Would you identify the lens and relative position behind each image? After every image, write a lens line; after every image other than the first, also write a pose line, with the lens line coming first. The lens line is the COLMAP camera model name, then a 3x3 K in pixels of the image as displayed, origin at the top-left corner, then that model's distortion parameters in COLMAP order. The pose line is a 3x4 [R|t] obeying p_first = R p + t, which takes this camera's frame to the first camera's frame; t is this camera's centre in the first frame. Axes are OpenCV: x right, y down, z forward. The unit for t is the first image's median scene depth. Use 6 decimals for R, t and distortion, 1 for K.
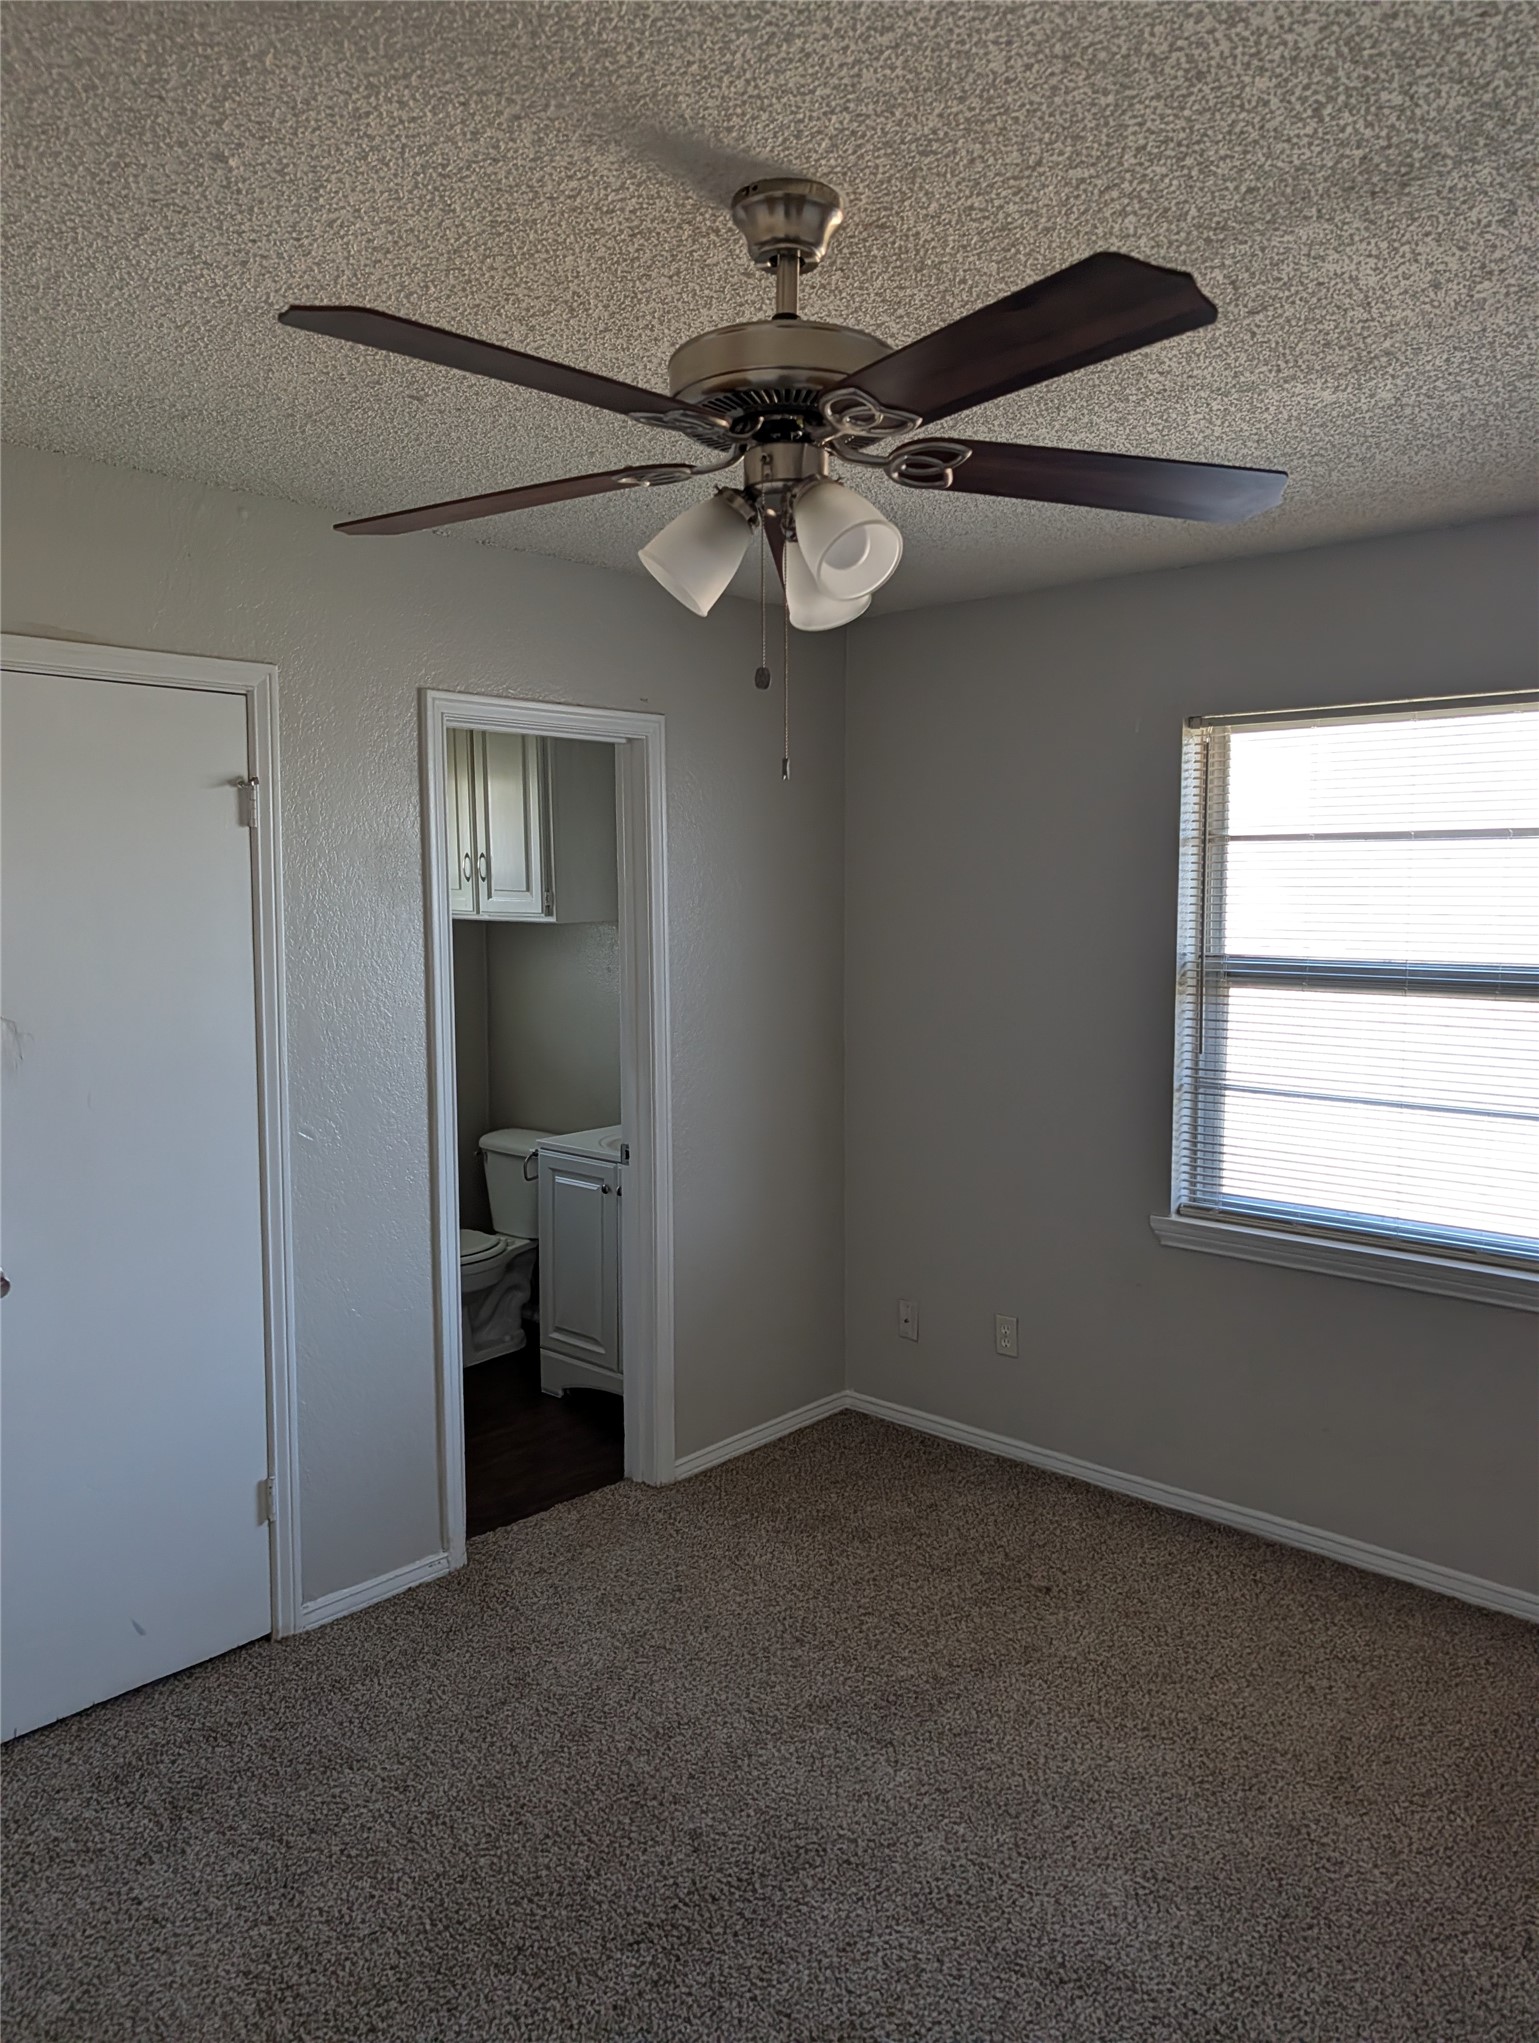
lens RADIAL K [[1469.6, 0, 769.5], [0, 1469.6, 1021.5], [0, 0, 1]] dist [-0.009156, 0.000909]
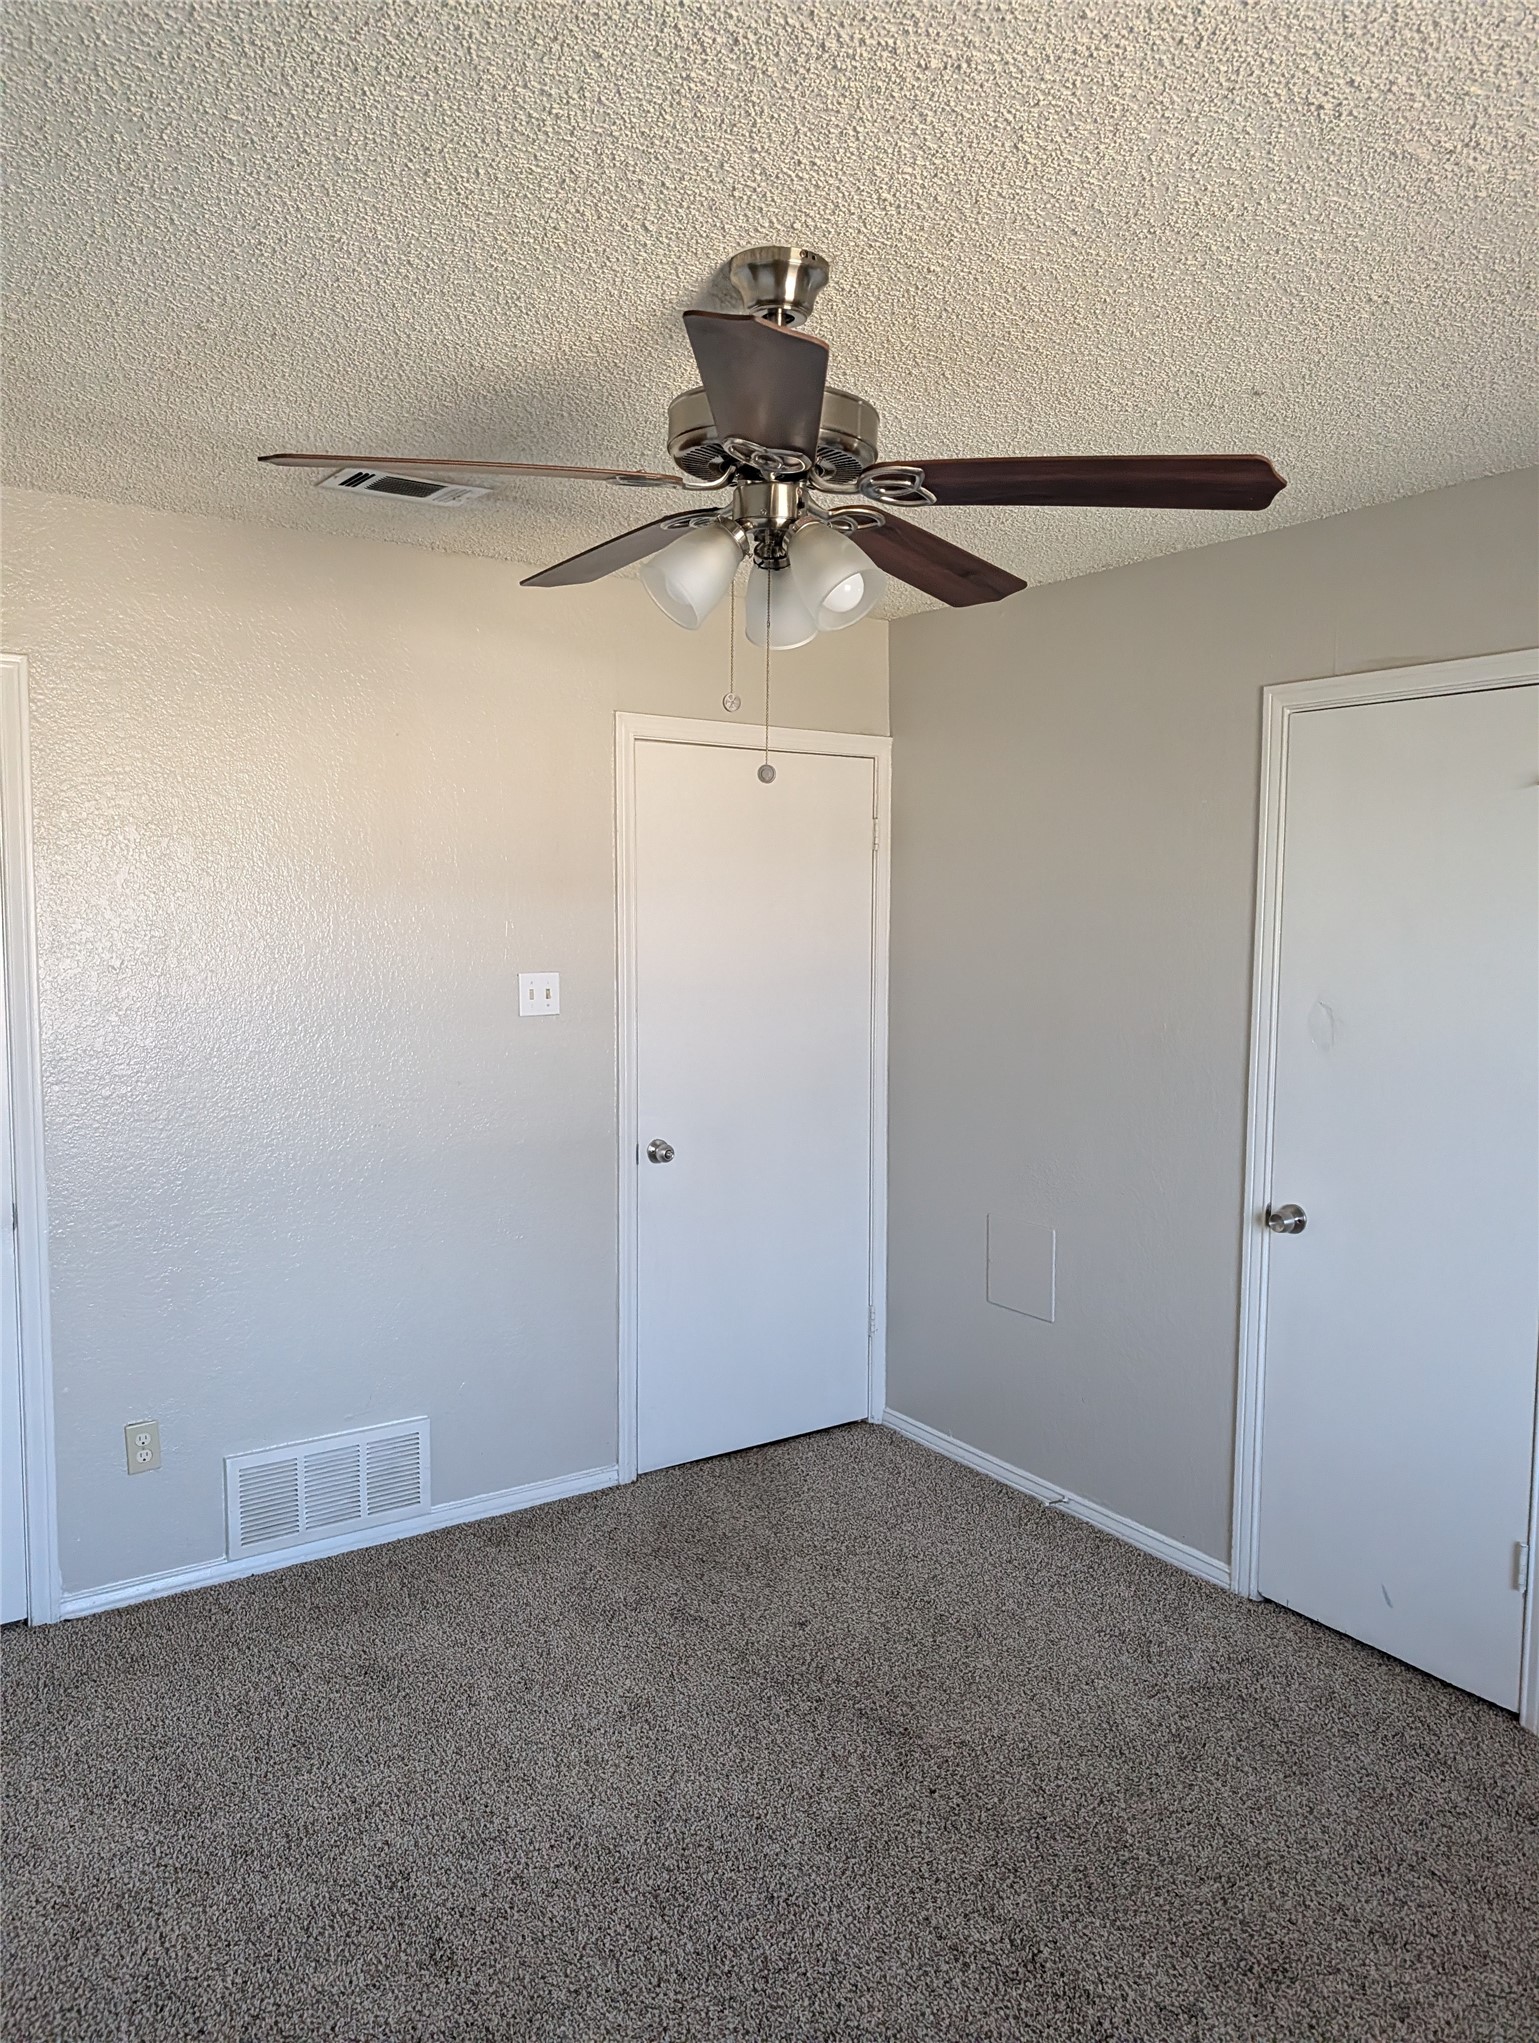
lens RADIAL K [[1469.6, 0, 769.5], [0, 1469.6, 1021.5], [0, 0, 1]] dist [-0.009156, 0.000909]
pose [[-0.239212, 0.076288, -0.967966, 0.831104], [-0.094852, 0.990305, 0.101489, -0.075750], [0.966323, 0.116091, -0.229656, 0.956070]]
